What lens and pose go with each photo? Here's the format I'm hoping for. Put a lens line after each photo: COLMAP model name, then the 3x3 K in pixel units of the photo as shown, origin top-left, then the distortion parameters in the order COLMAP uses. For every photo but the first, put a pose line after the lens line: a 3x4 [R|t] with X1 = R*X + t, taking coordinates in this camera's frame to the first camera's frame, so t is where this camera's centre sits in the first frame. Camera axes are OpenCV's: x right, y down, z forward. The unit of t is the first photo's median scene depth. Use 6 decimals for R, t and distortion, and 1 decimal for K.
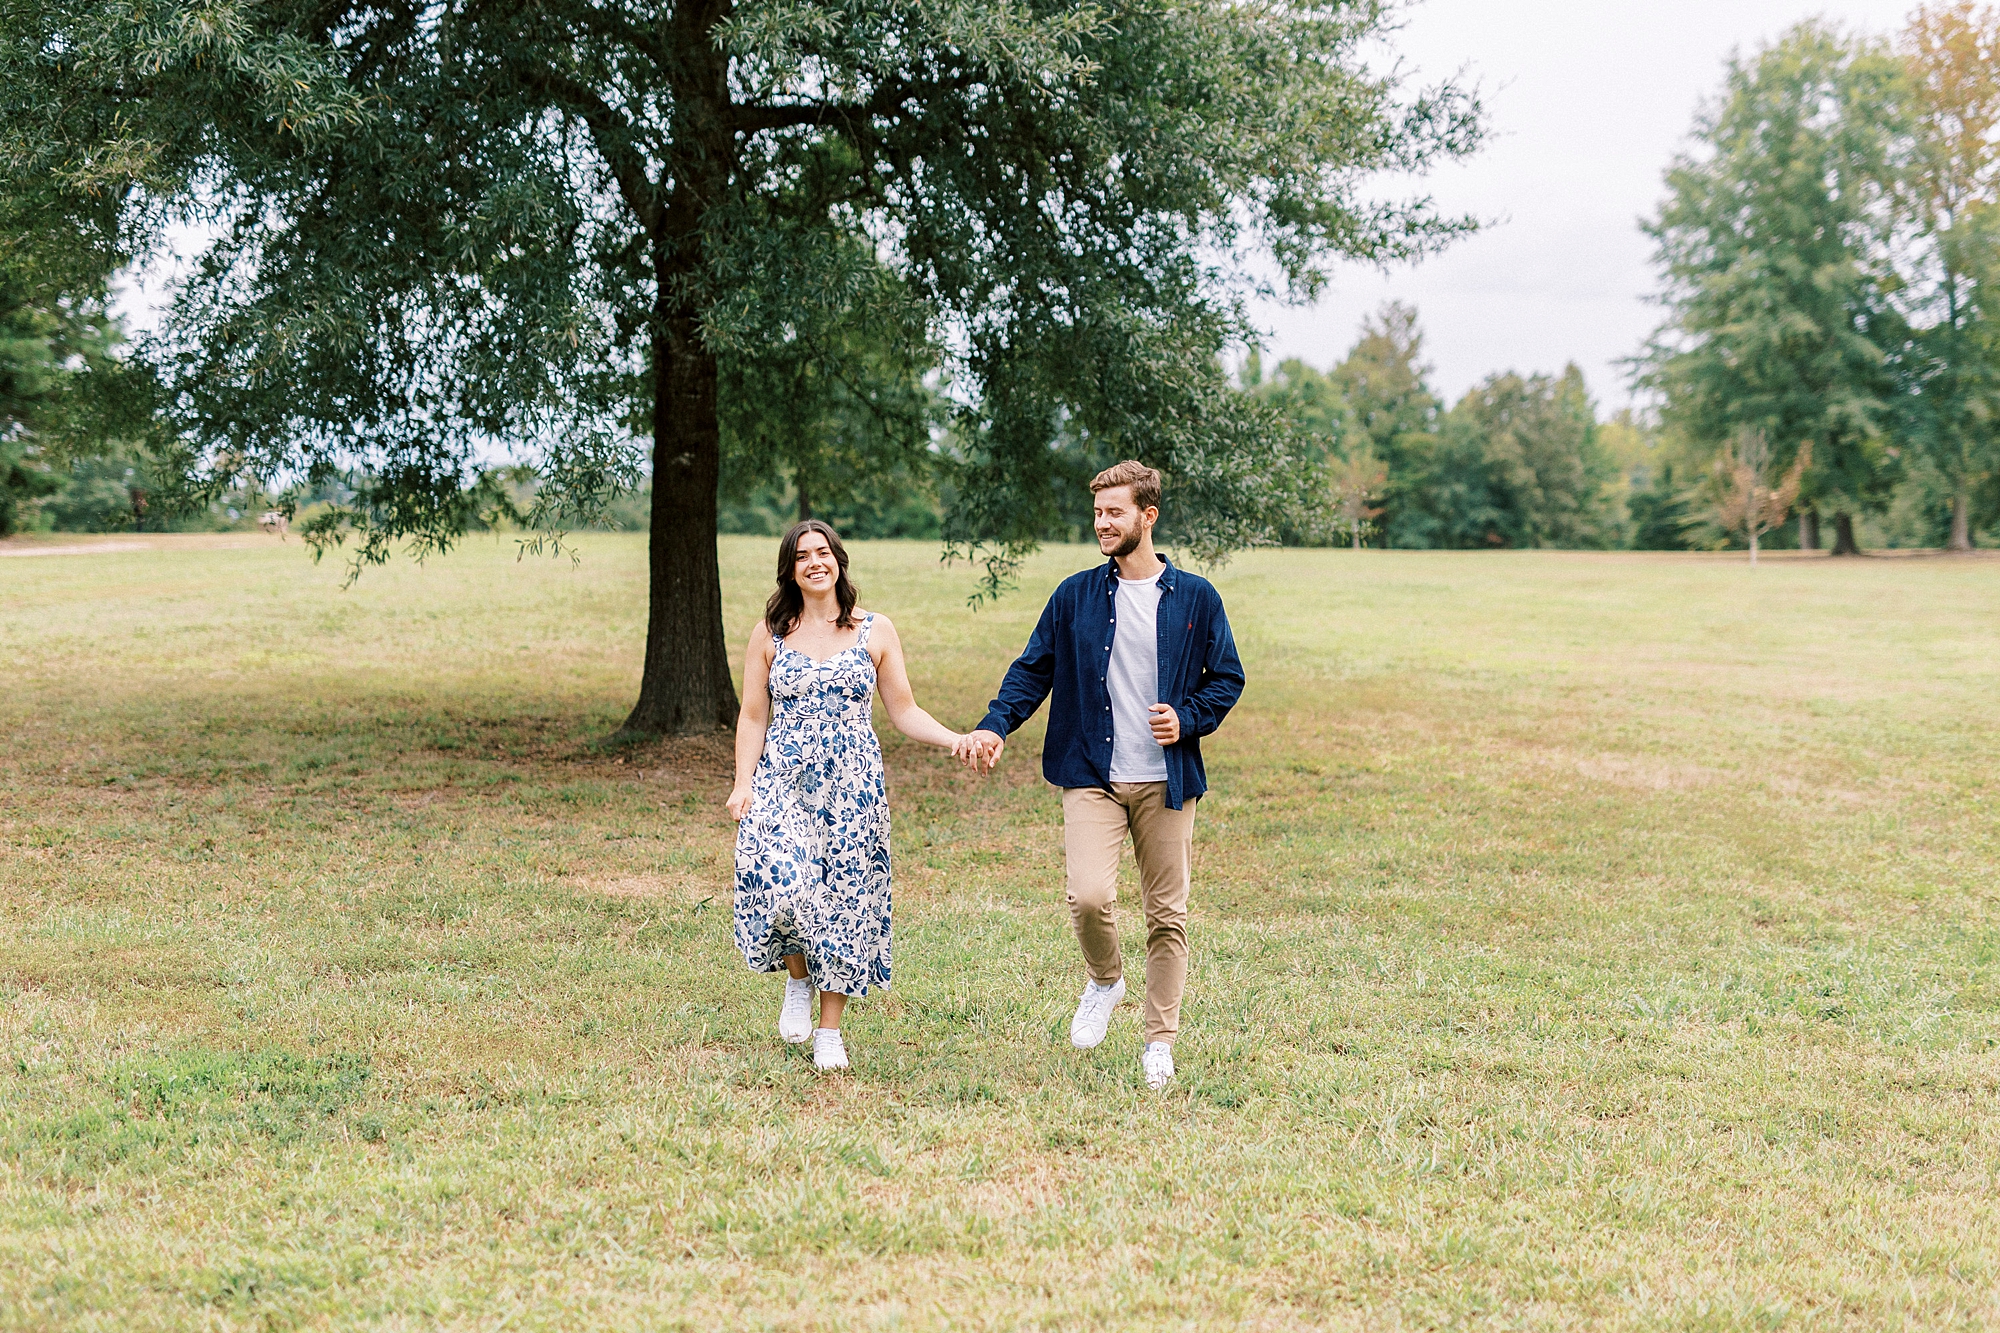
lens RADIAL K [[2940.1, 0, 1001.8], [0, 2940.1, 787.0], [0, 0, 1]] dist [0.015383, 0.076331]
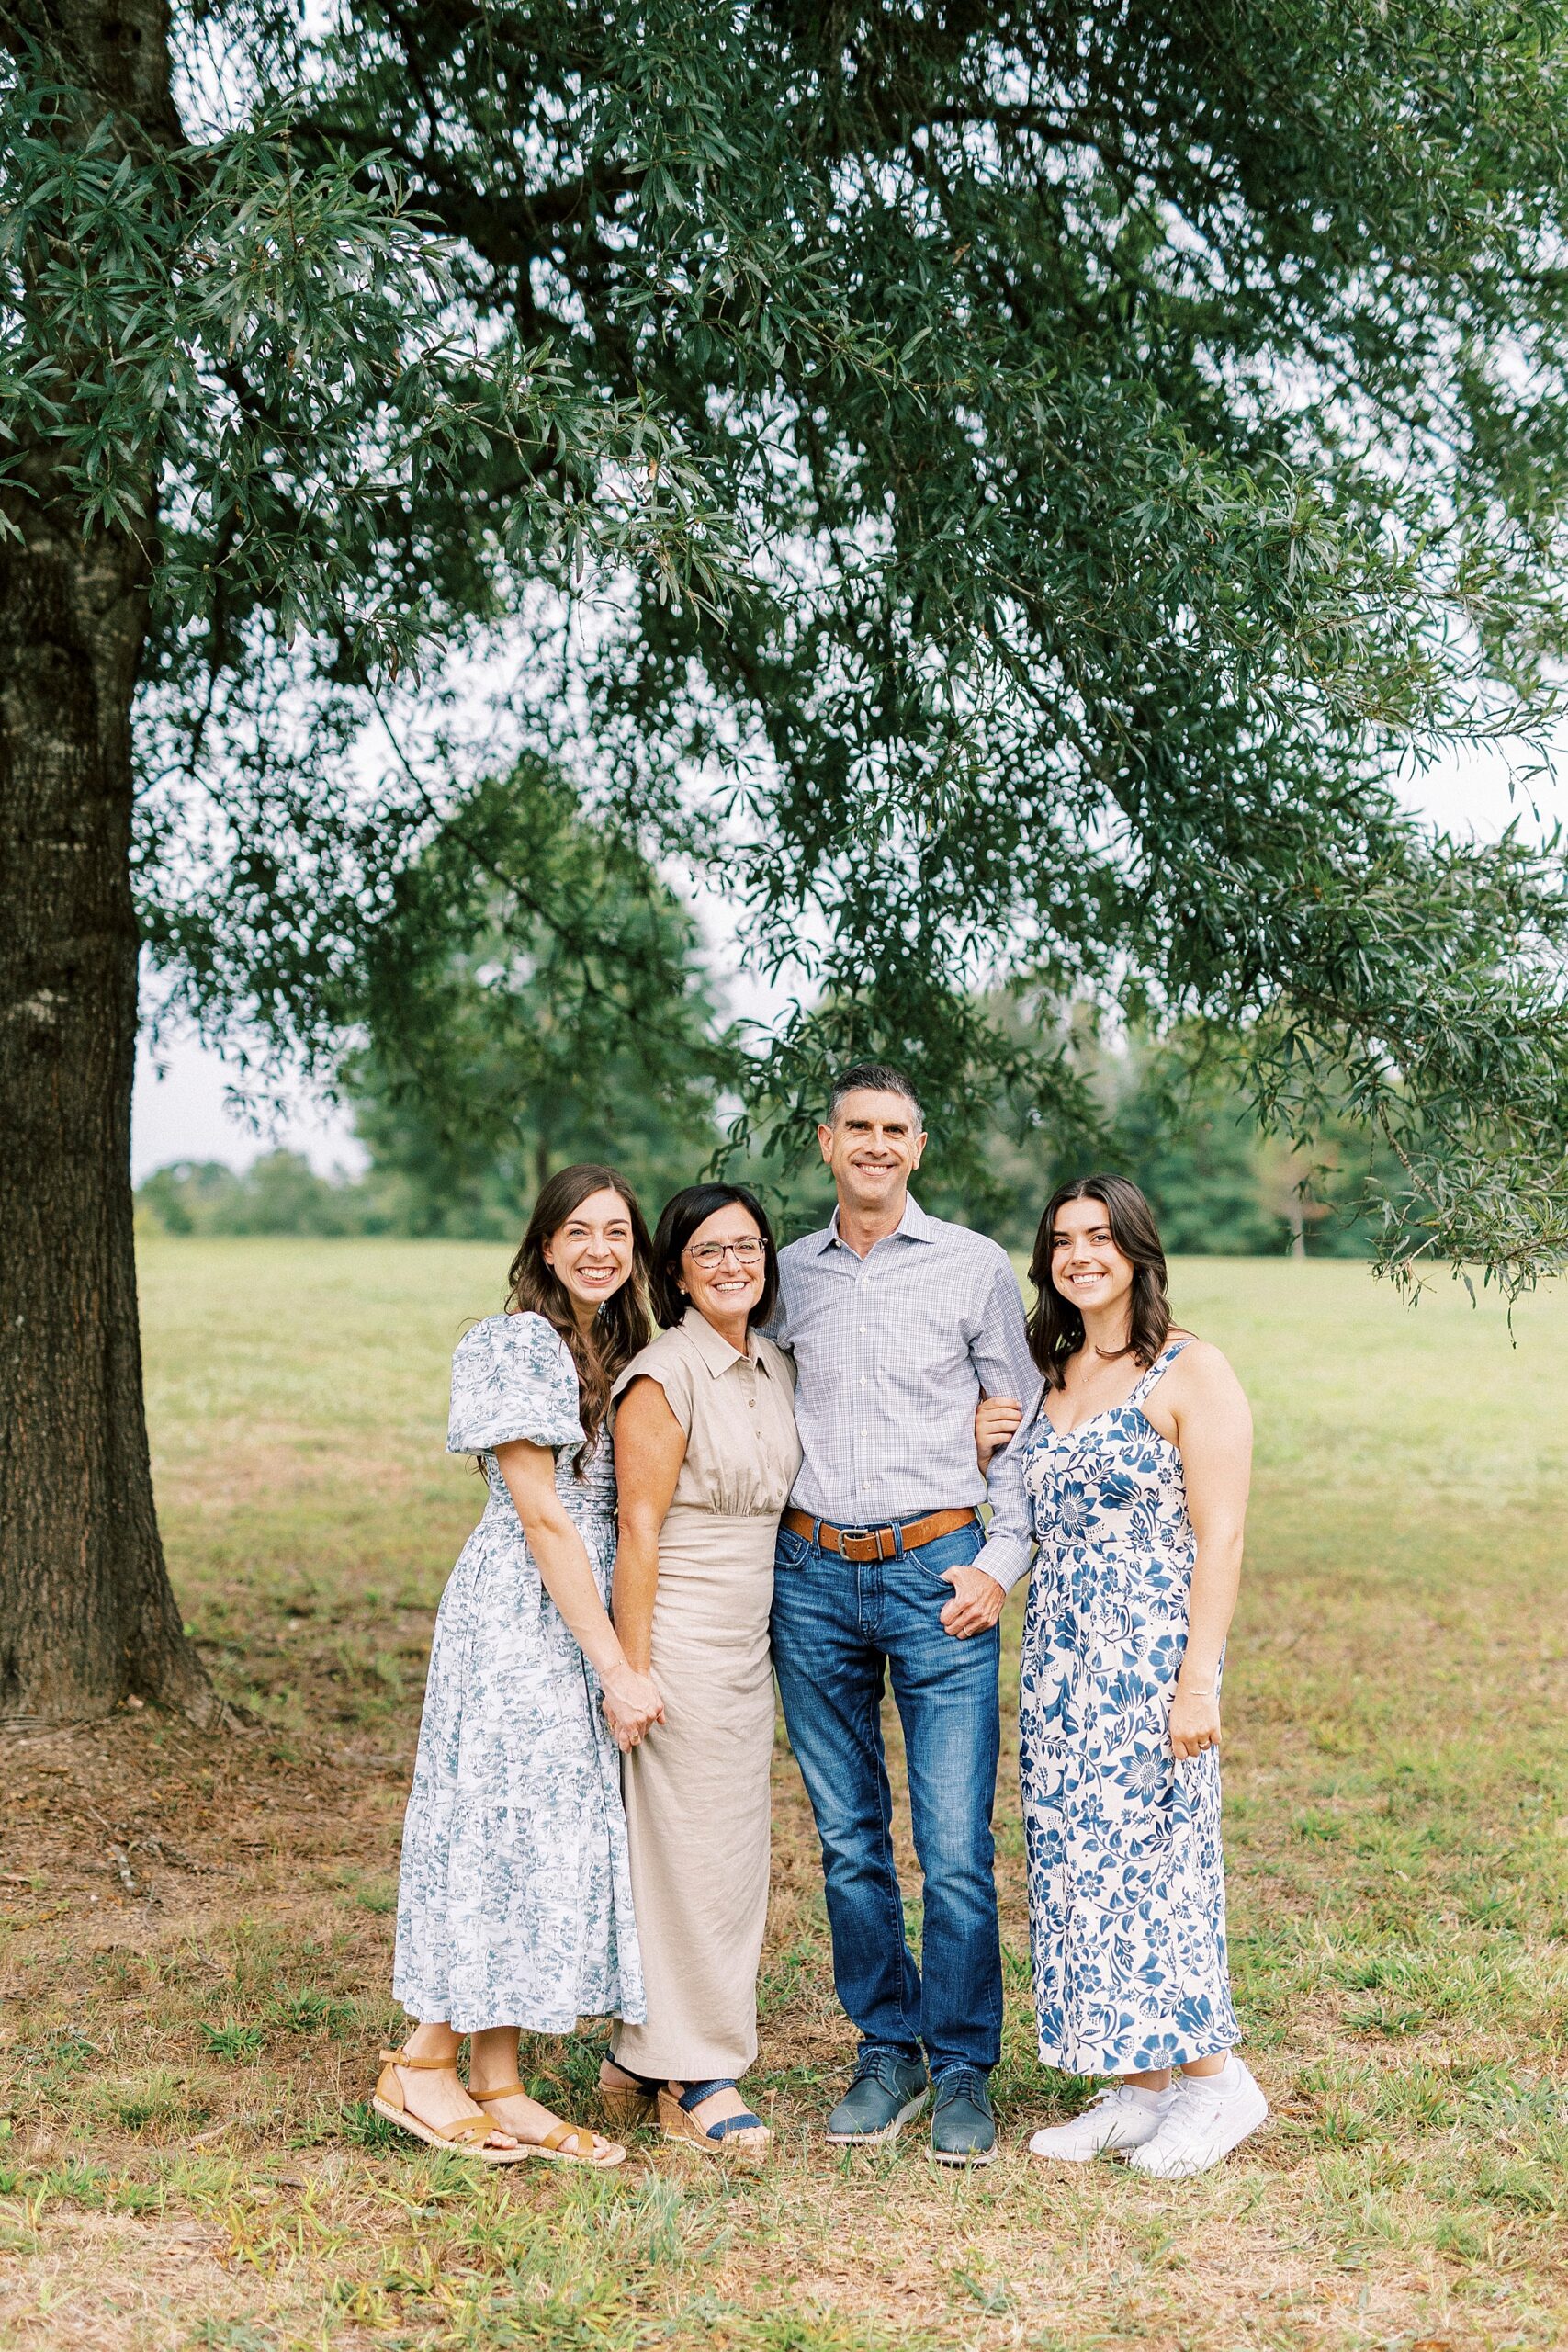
lens RADIAL K [[3457.2, 0, 786.5], [0, 3457.2, 1243.7], [0, 0, 1]] dist [0.015383, 0.076331]
pose [[0.999977, -0.002144, -0.006478, -0.001730], [0.001578, 0.996285, -0.086108, -0.011793], [0.006638, 0.086096, 0.996265, 0.156937]]
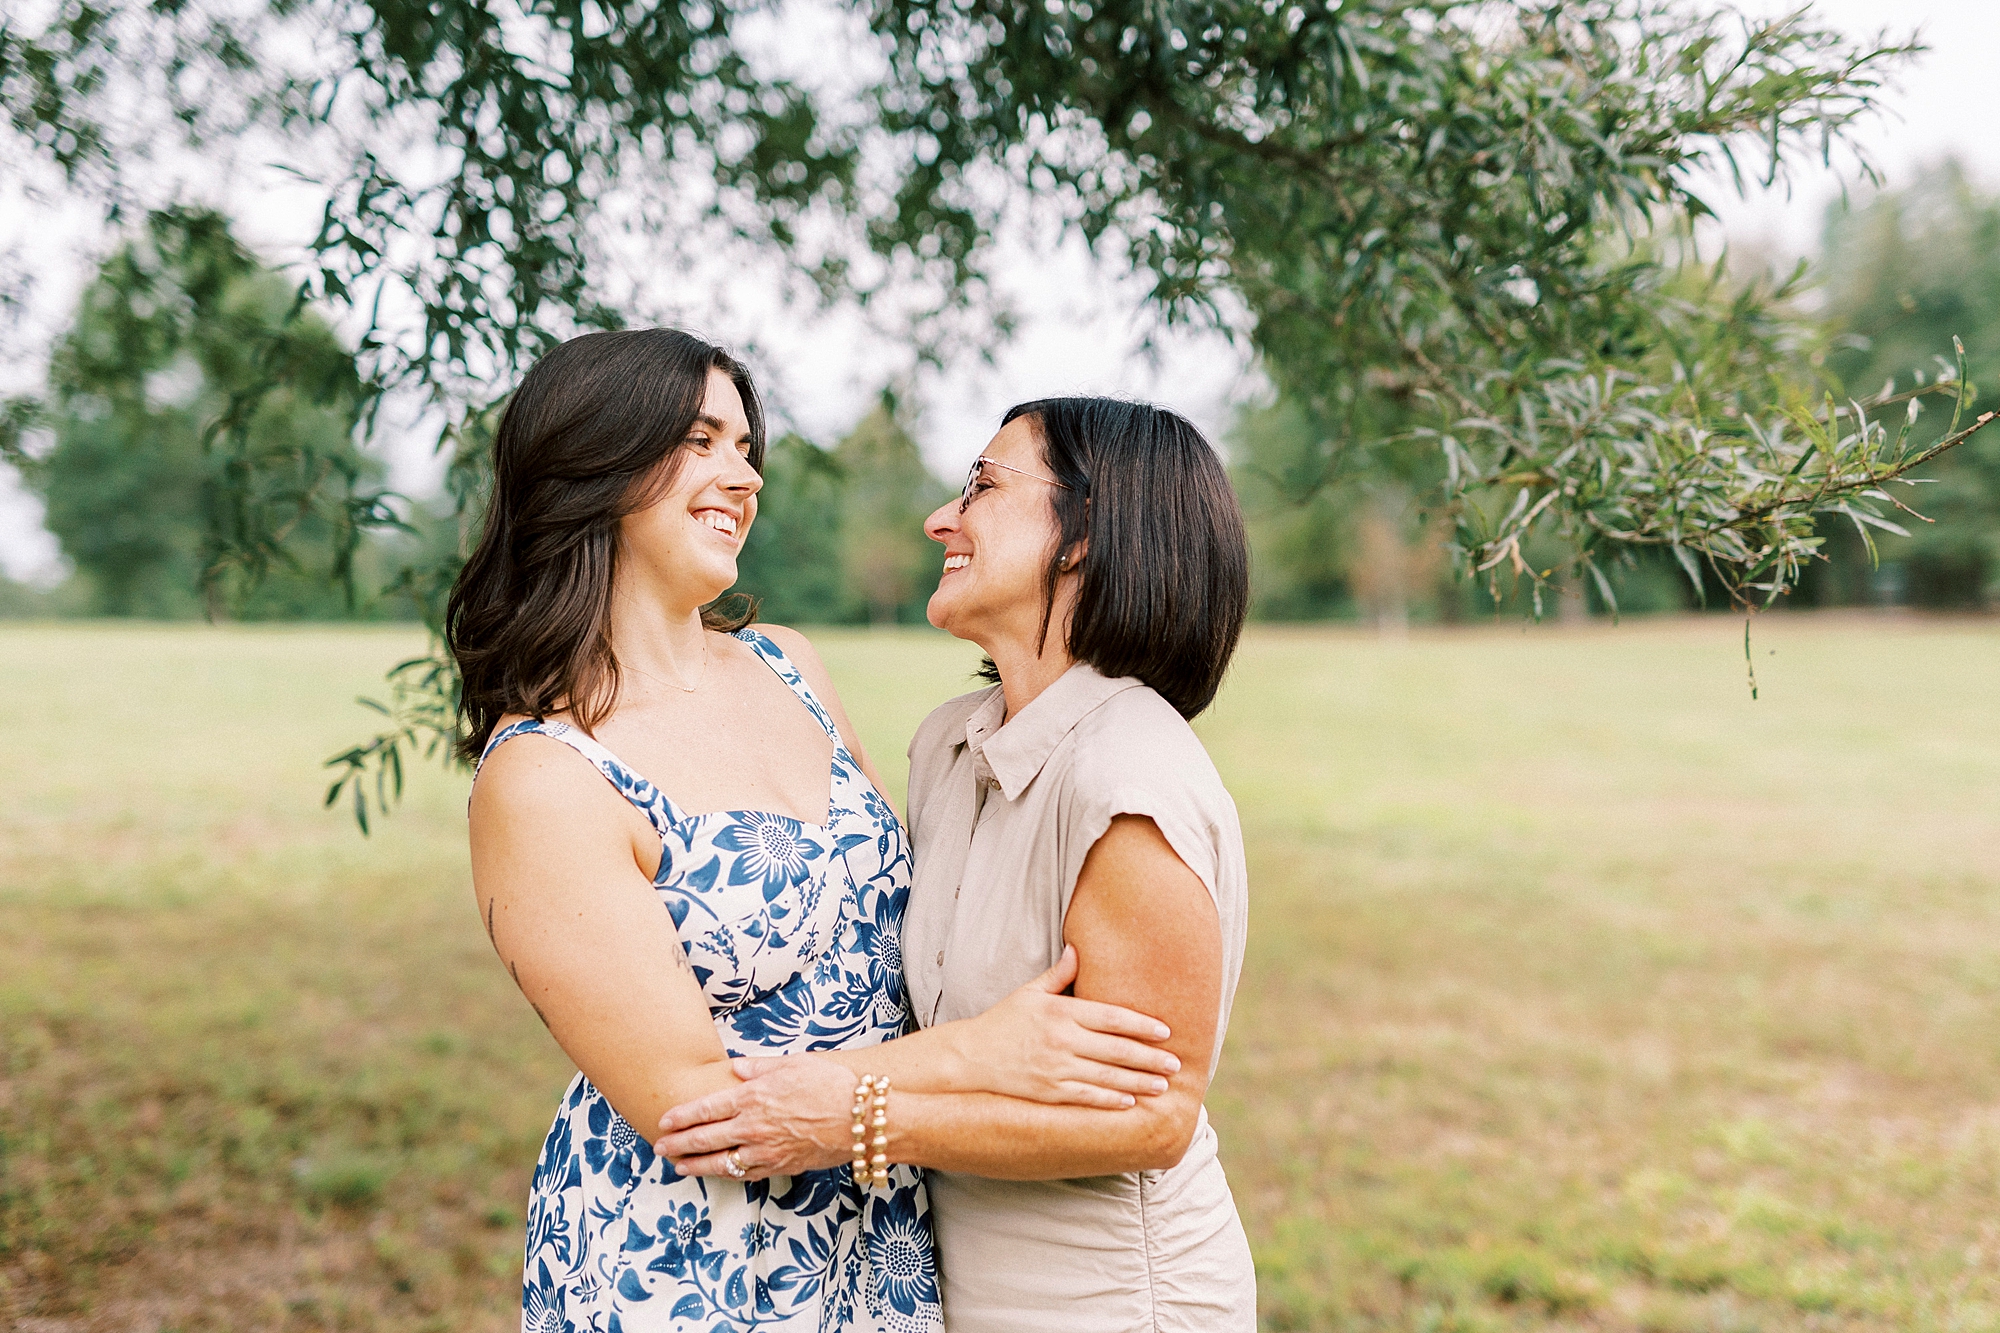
lens RADIAL K [[2844.0, 0, 1004.0], [0, 2844.0, 659.1], [0, 0, 1]] dist [0.002604, -0.005287]
pose [[0.981960, -0.016285, 0.188384, -0.000578], [0.030322, 0.996953, -0.071868, -0.014980], [-0.186640, 0.076284, 0.979462, 0.212958]]
